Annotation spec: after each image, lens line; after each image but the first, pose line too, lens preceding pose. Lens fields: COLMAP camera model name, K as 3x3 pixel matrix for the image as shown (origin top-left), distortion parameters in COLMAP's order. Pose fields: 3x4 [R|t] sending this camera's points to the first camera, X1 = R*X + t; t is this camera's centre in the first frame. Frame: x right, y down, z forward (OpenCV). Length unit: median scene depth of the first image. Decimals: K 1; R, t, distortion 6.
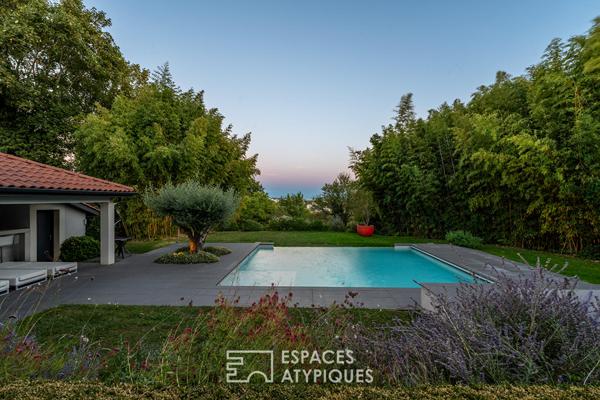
lens RADIAL K [[285.4, 0, 300.0], [0, 285.4, 200.0], [0, 0, 1]] dist [-0.000075, 0.000490]
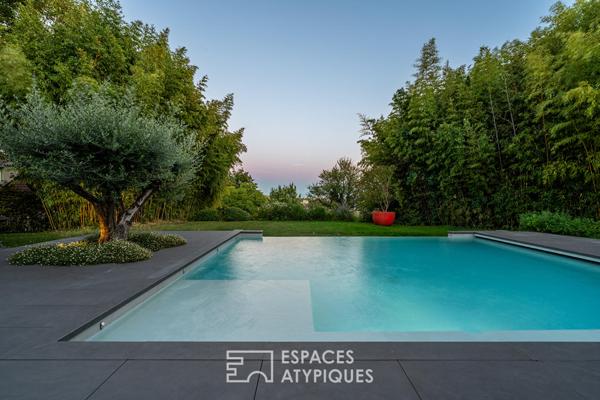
lens RADIAL K [[287.8, 0, 292.9], [0, 287.8, 197.7], [0, 0, 1]] dist [-0.000103, -0.000083]
pose [[0.999969, -0.004771, 0.006297, -0.023002], [0.004779, 0.999988, -0.001311, 0.064057], [-0.006291, 0.001341, 0.999979, 0.291747]]
